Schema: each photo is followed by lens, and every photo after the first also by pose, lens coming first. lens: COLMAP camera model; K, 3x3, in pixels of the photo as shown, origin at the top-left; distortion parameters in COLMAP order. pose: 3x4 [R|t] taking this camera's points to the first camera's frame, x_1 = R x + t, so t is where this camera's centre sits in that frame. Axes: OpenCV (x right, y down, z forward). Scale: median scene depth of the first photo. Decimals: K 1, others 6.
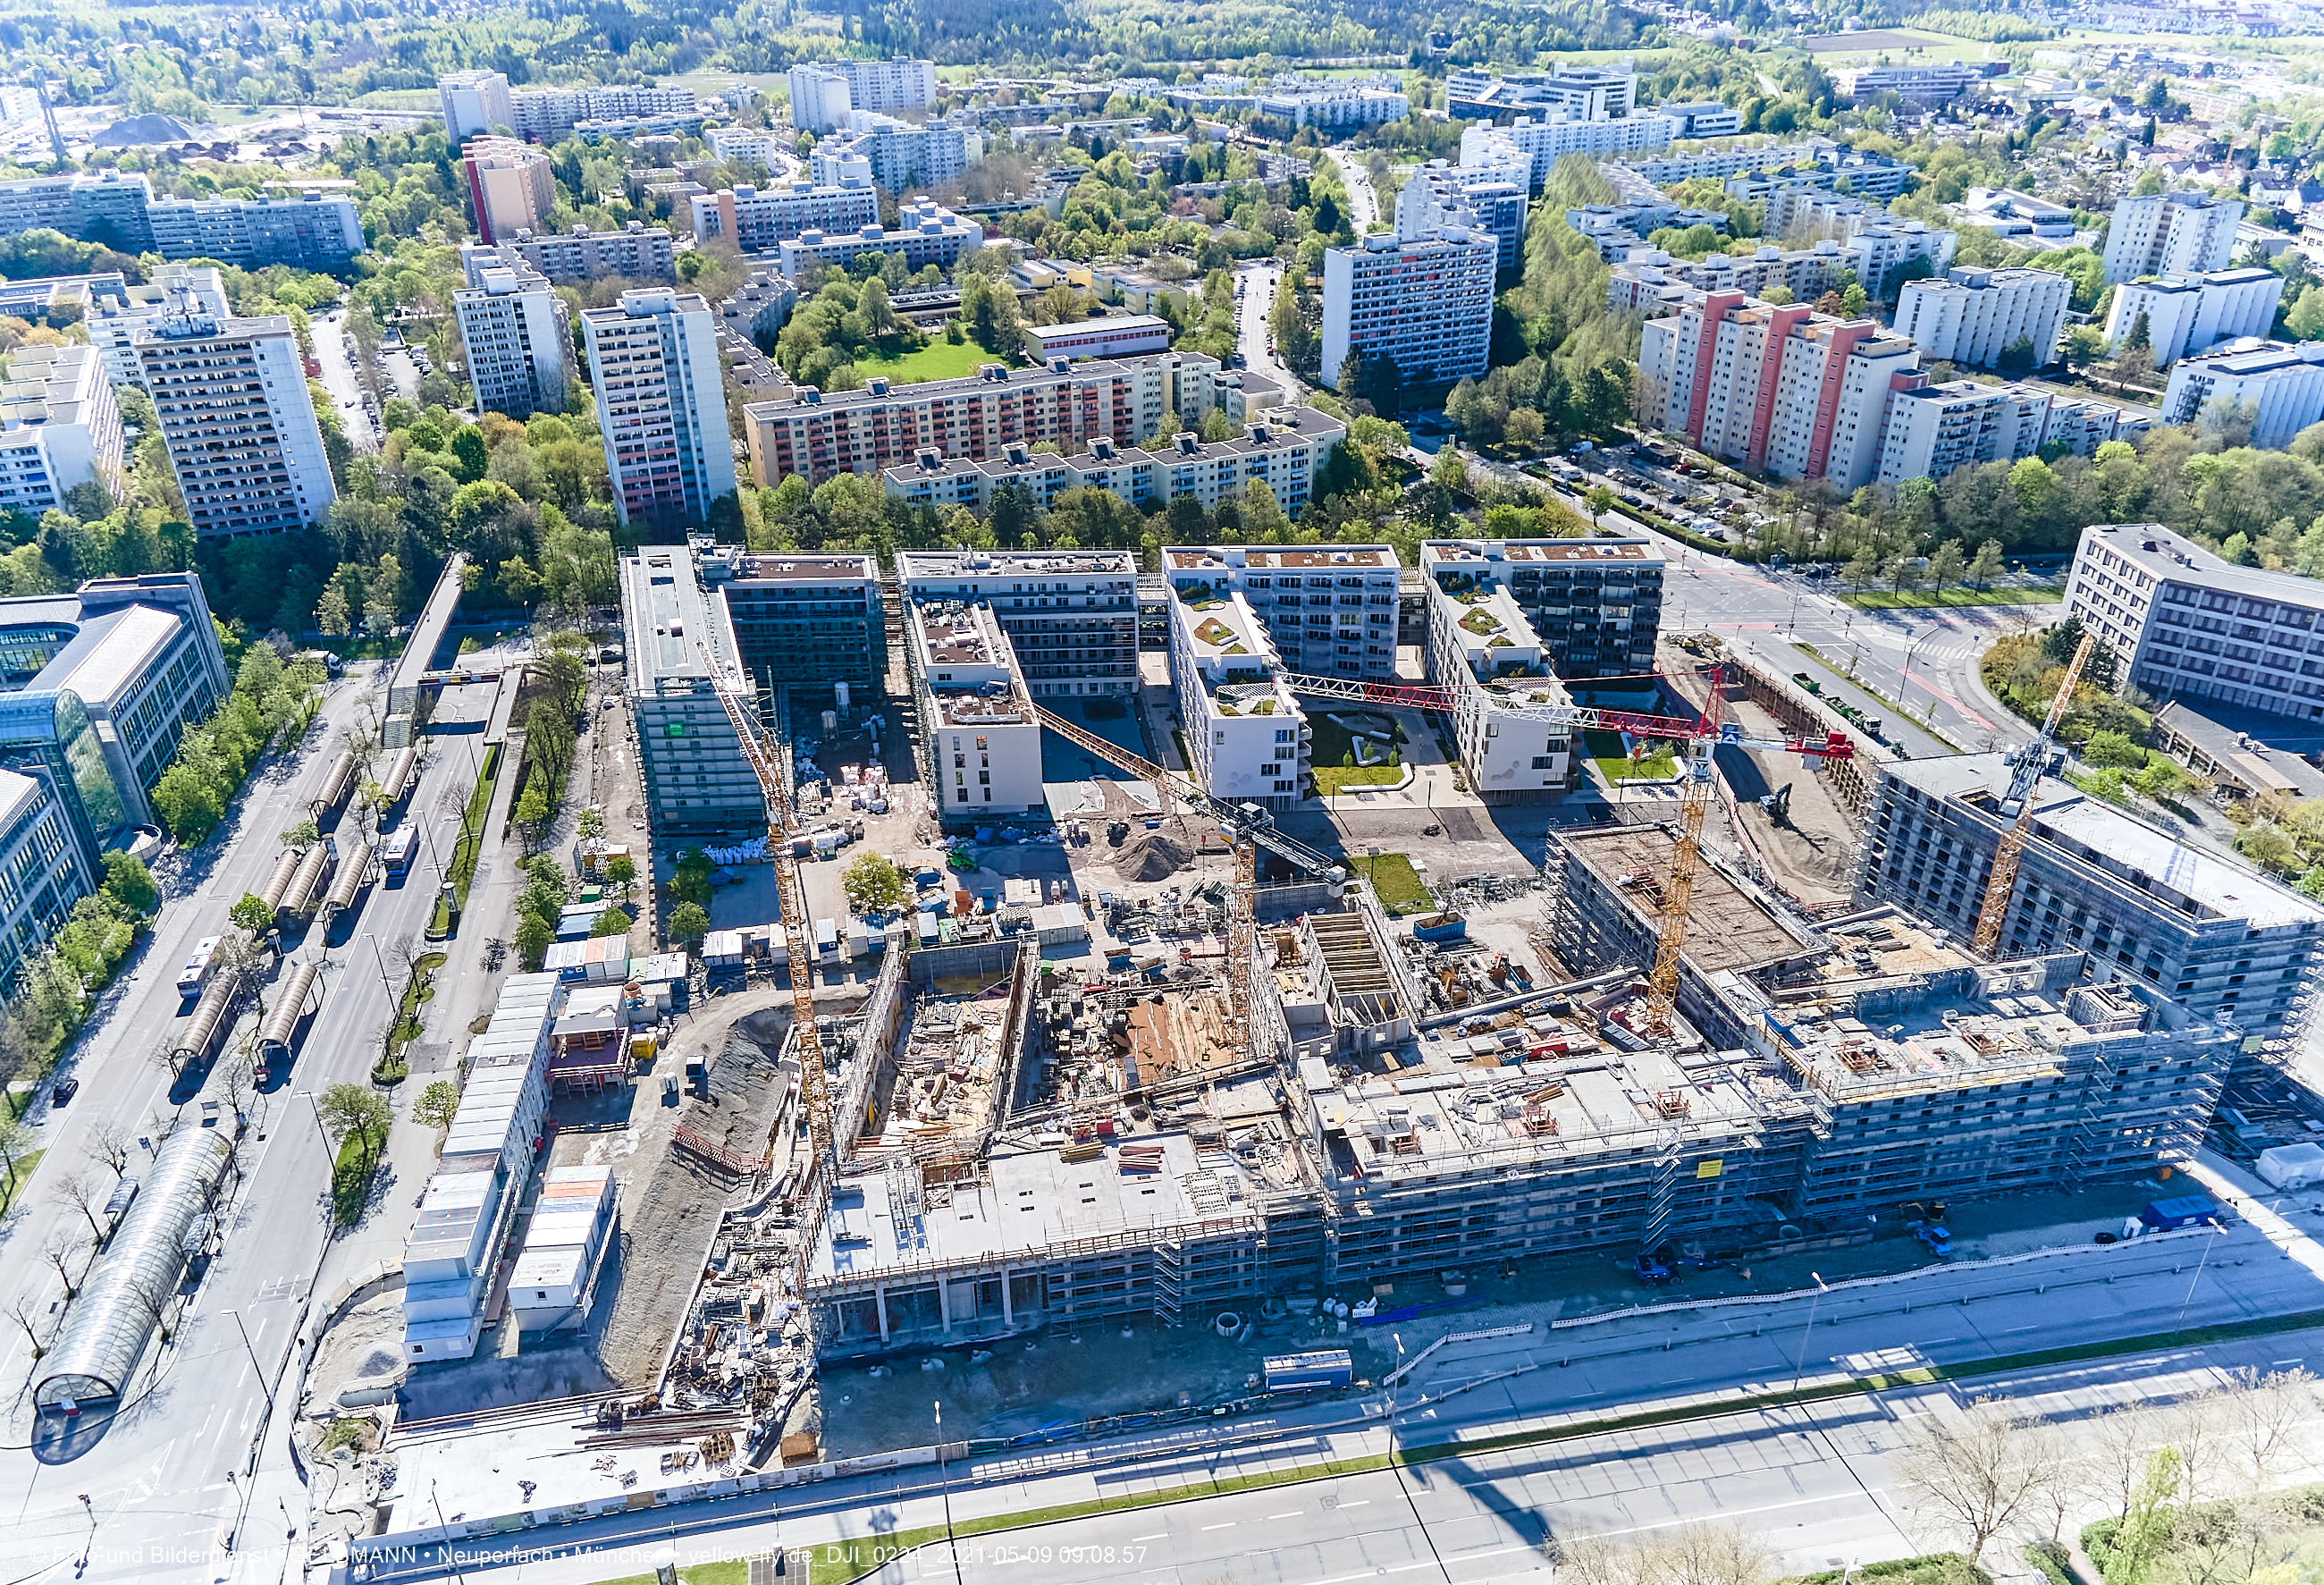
lens RADIAL K [[1648.5, 0, 1163.8], [0, 1648.5, 878.4], [0, 0, 1]] dist [0.010194, 0.043939]
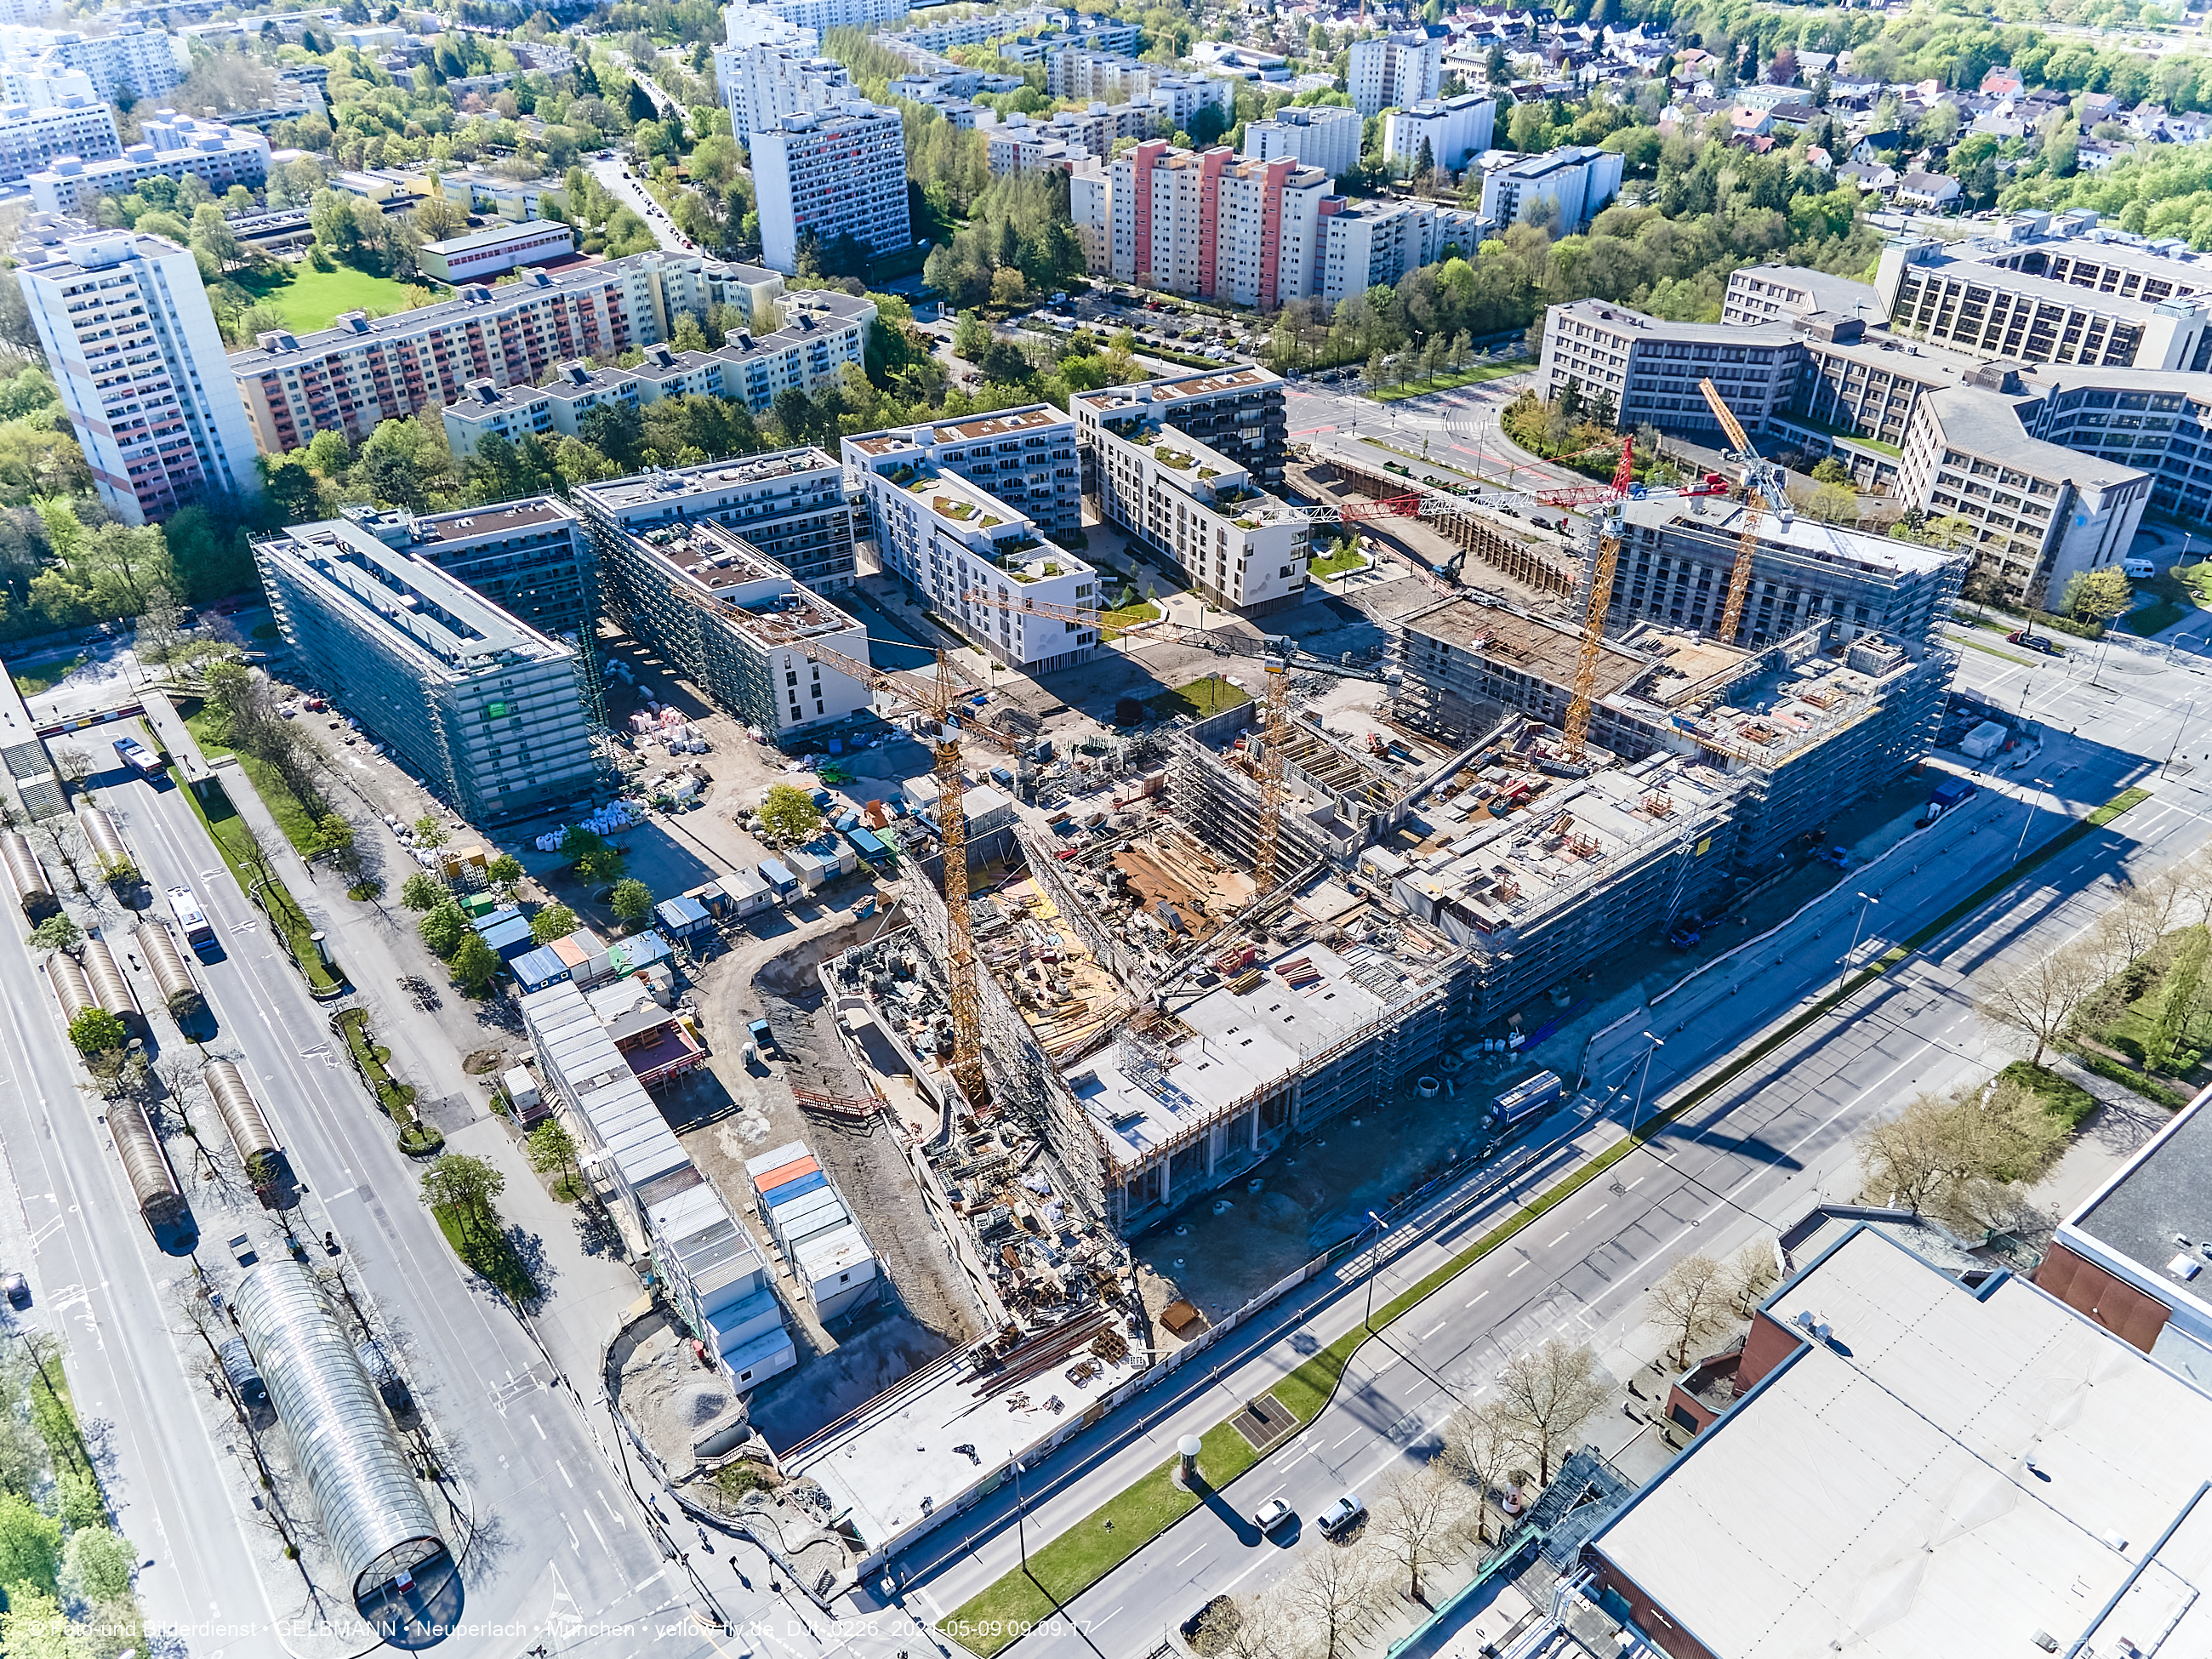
lens RADIAL K [[1575.2, 0, 1106.0], [0, 1575.2, 829.5], [0, 0, 1]] dist [0.000007, 0.060562]
pose [[0.893005, -0.248487, 0.375228, -0.282325], [0.228382, 0.968634, 0.097932, -0.028722], [-0.387793, -0.001759, 0.921745, 0.057965]]
